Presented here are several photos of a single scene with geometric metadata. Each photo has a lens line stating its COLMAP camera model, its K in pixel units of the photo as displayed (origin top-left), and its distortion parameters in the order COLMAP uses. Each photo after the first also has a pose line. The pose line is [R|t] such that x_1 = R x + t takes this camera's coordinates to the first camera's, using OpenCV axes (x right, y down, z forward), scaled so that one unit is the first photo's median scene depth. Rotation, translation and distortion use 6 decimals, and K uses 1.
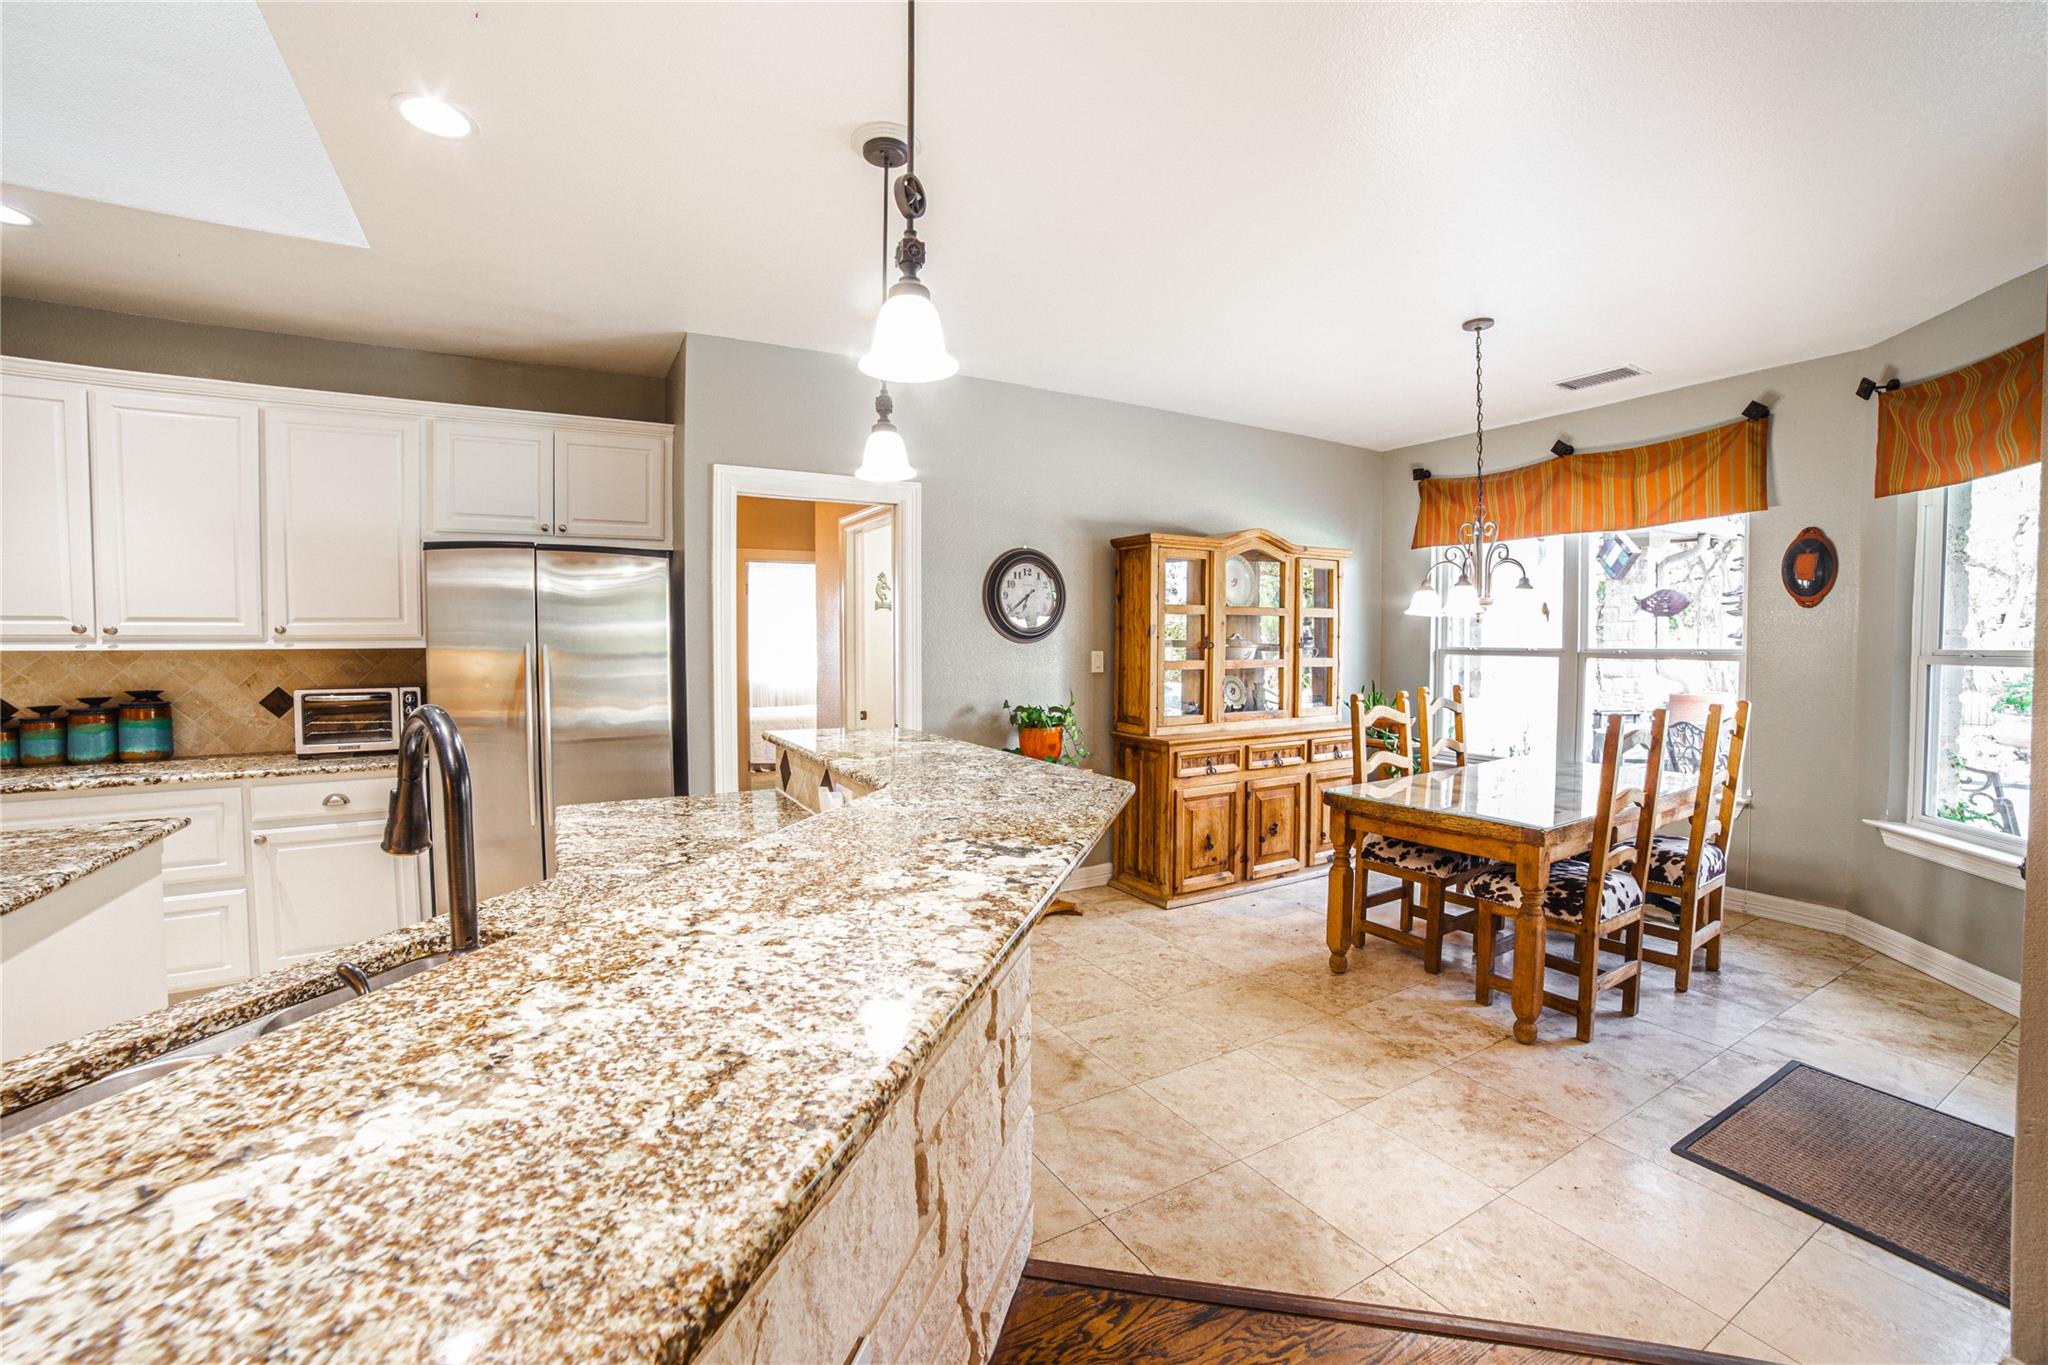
lens RADIAL K [[835.2, 0, 1006.6], [0, 835.2, 672.4], [0, 0, 1]] dist [-0.108383, 0.037662]
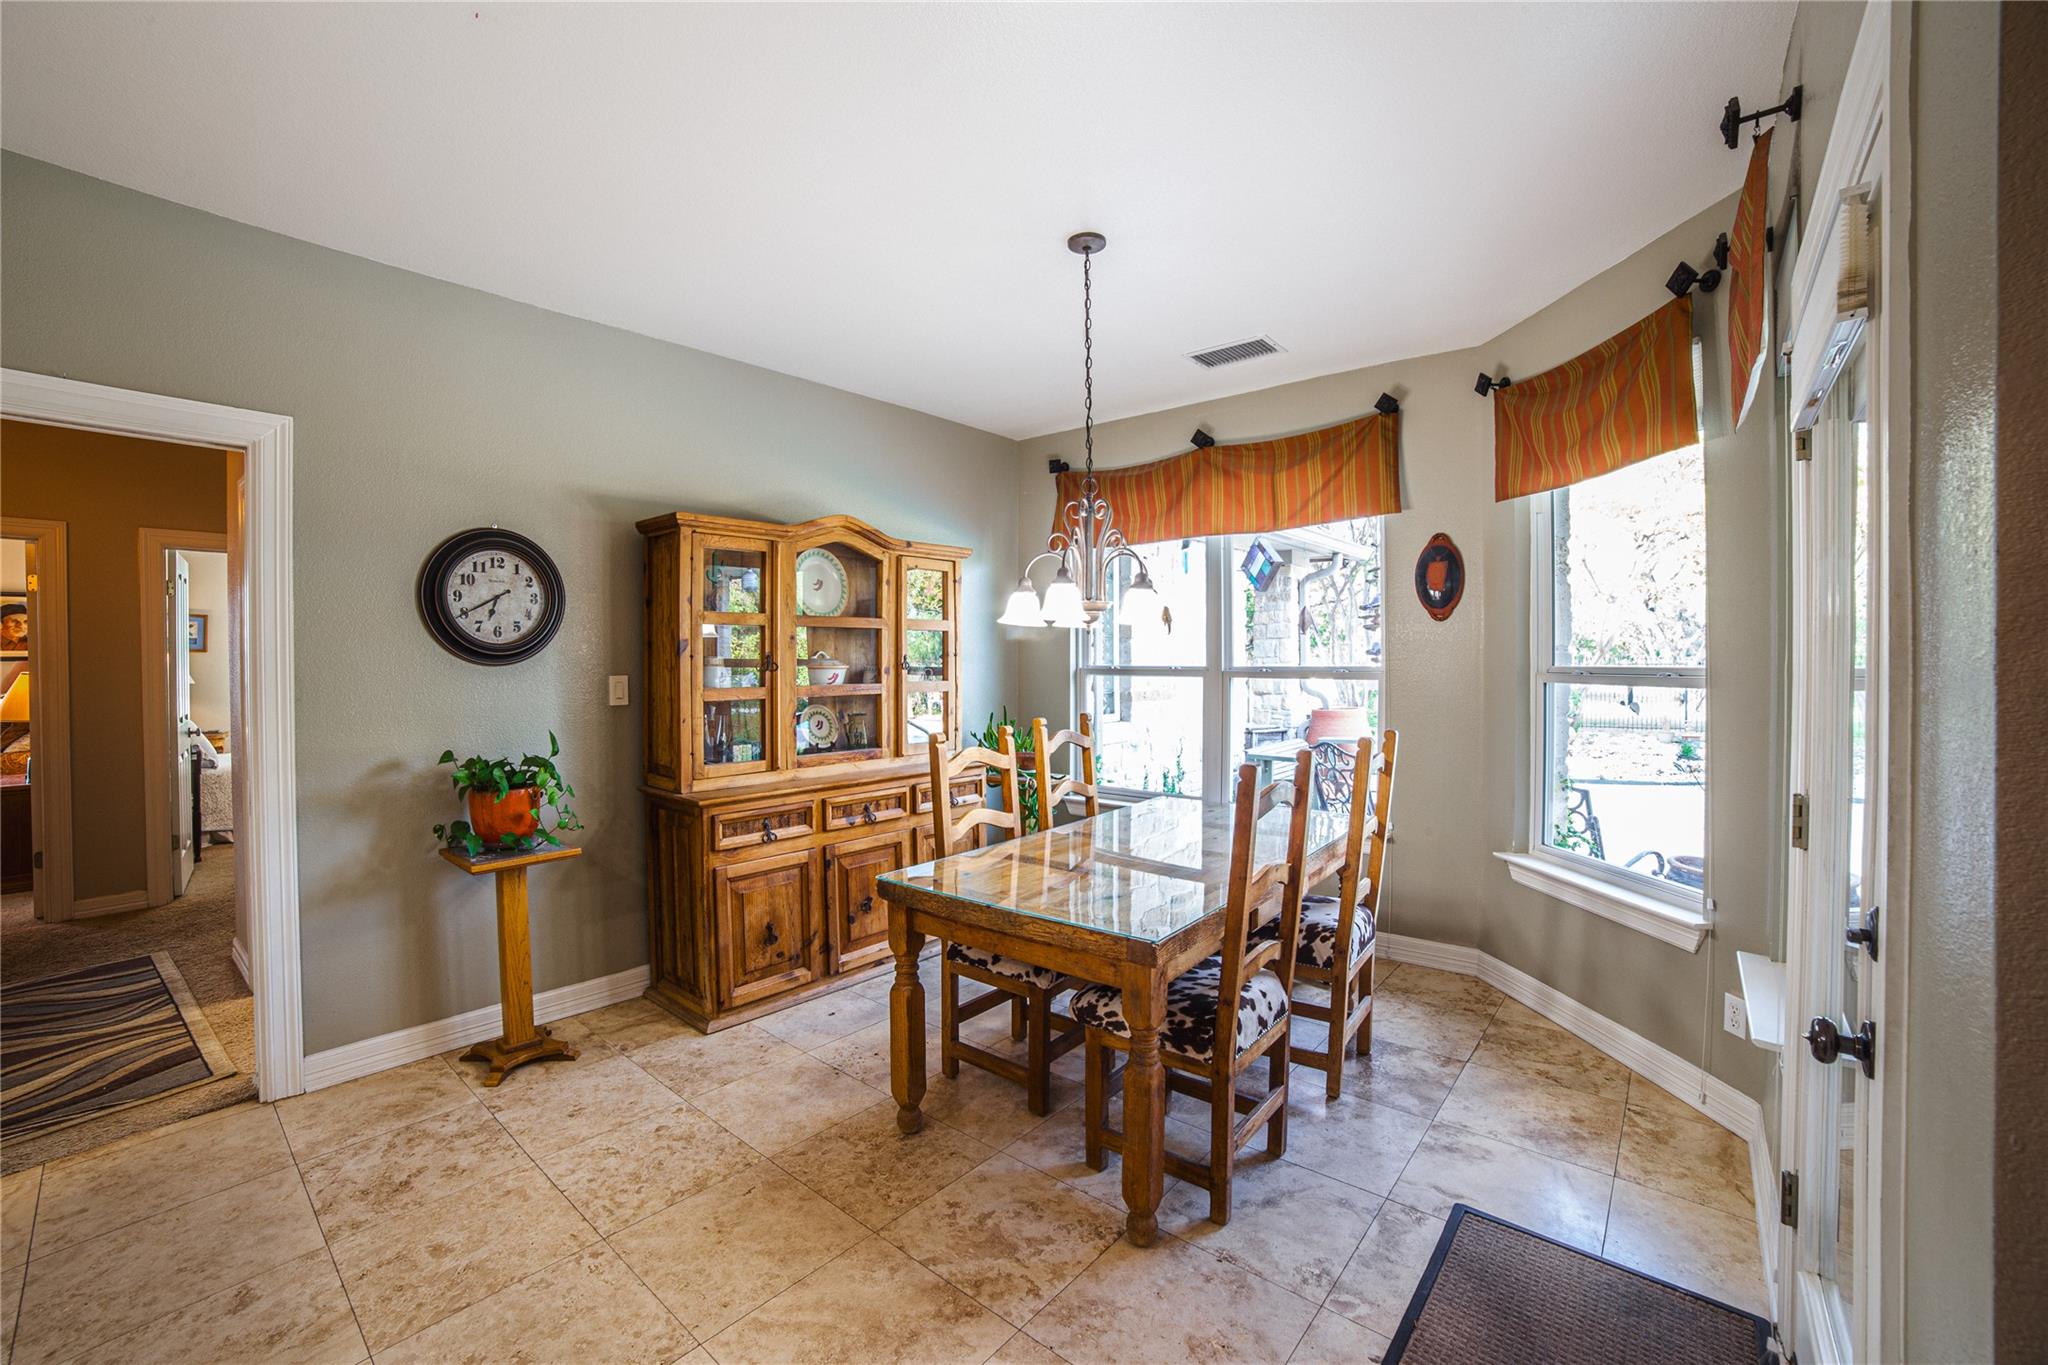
lens RADIAL K [[835.2, 0, 1006.6], [0, 835.2, 672.4], [0, 0, 1]] dist [-0.108383, 0.037662]
pose [[0.940336, -0.006916, 0.340177, 0.246890], [0.014321, 0.999712, -0.019262, -0.012908], [-0.339946, 0.022984, 0.940164, 0.297641]]
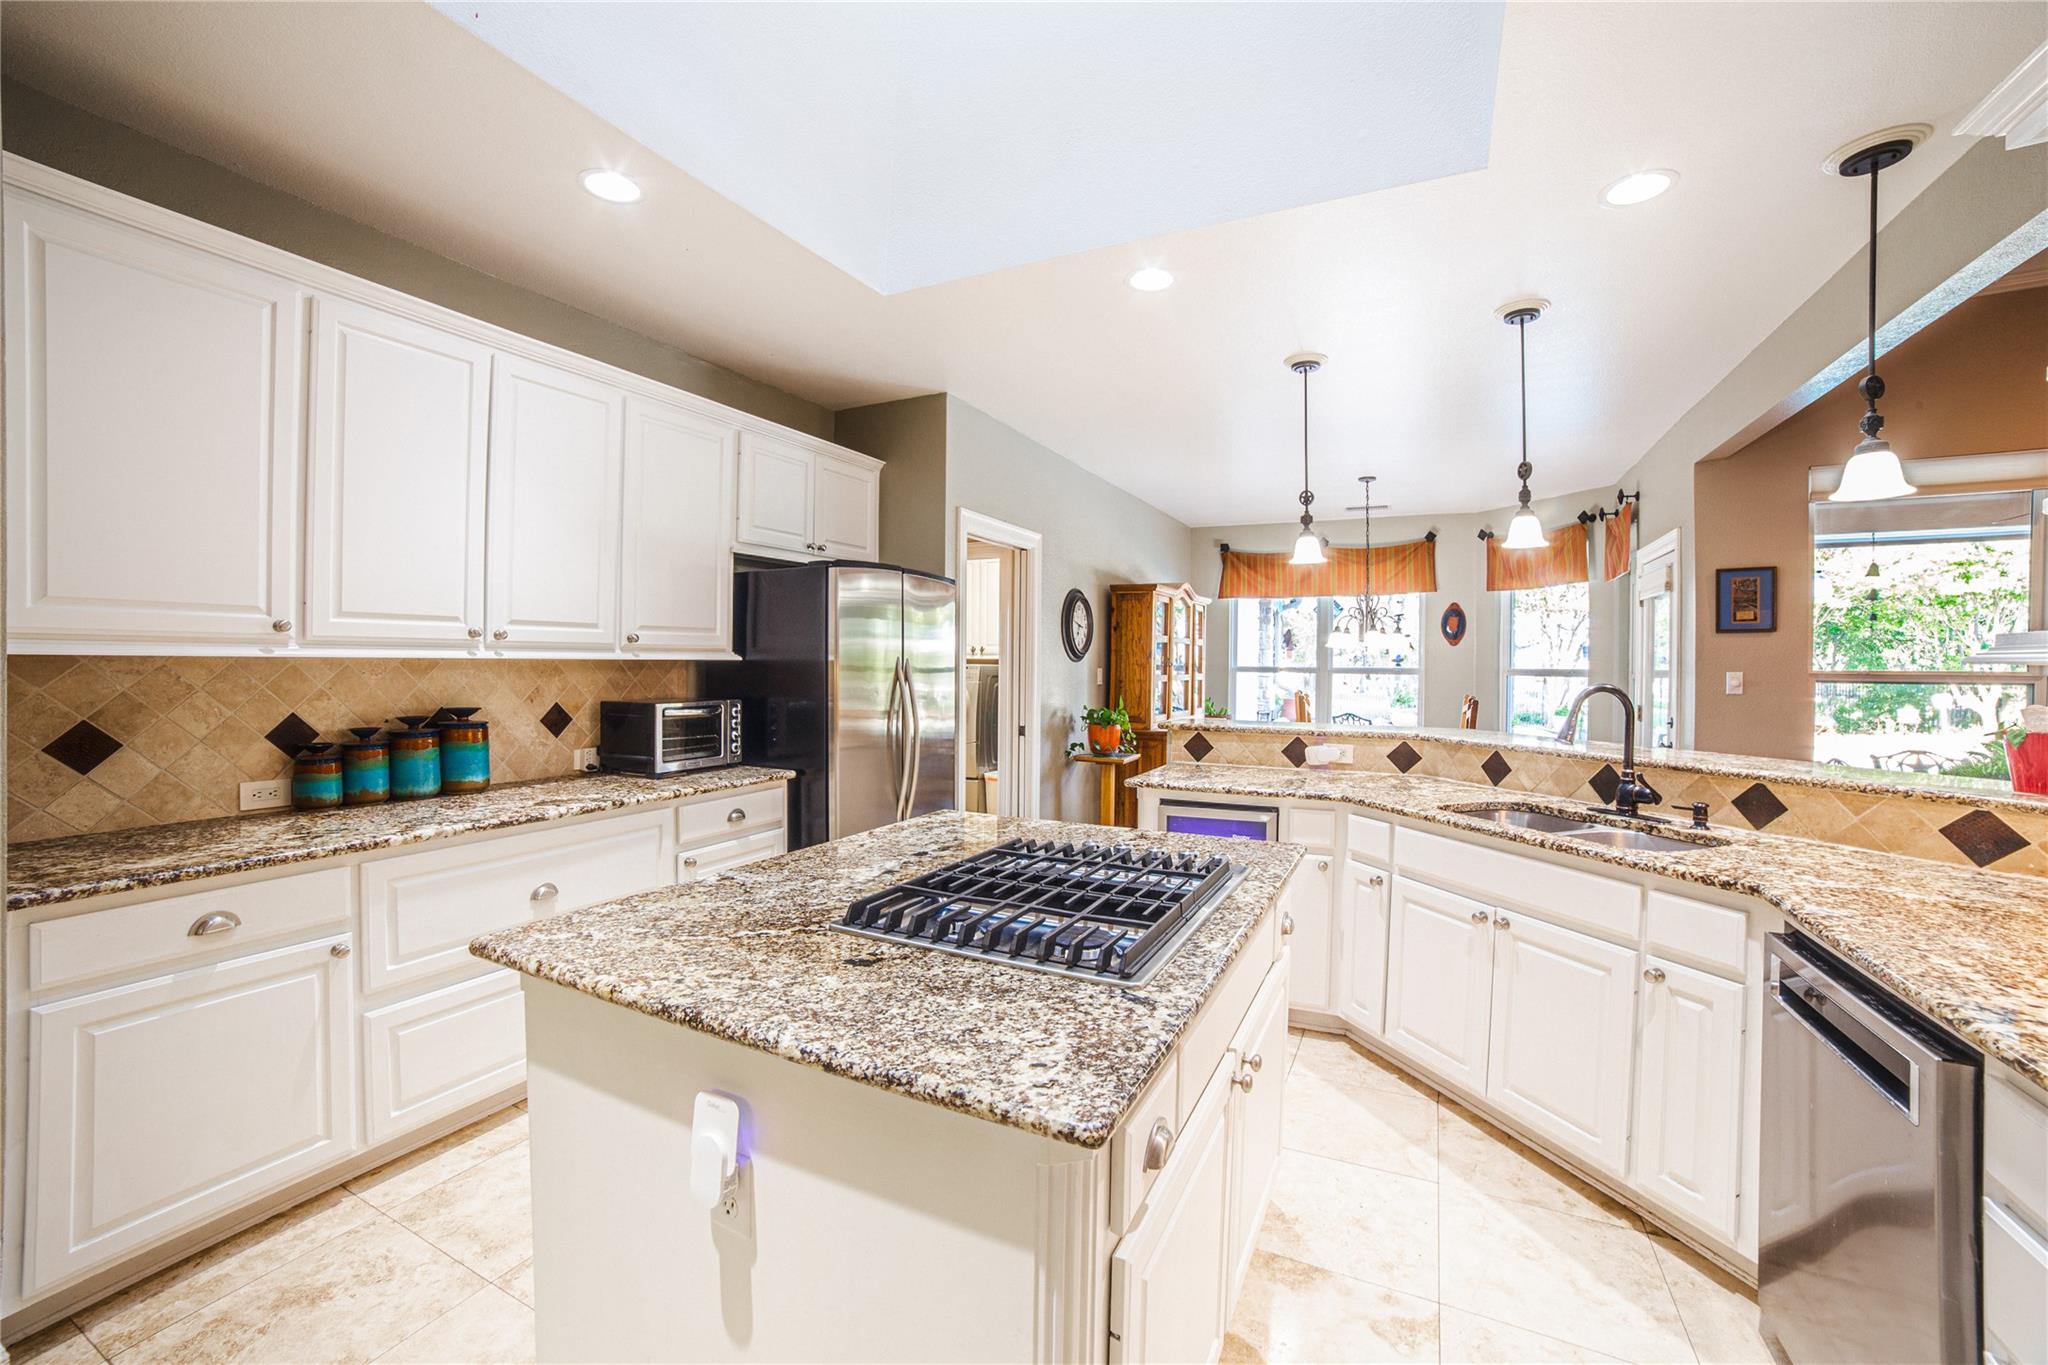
lens RADIAL K [[831.5, 0, 1016.7], [0, 831.5, 672.6], [0, 0, 1]] dist [-0.107756, 0.033678]
pose [[0.834922, 0.002387, 0.550364, -0.971487], [0.010547, 0.999738, -0.020337, 0.008626], [-0.550268, 0.022785, 0.834677, -0.036229]]
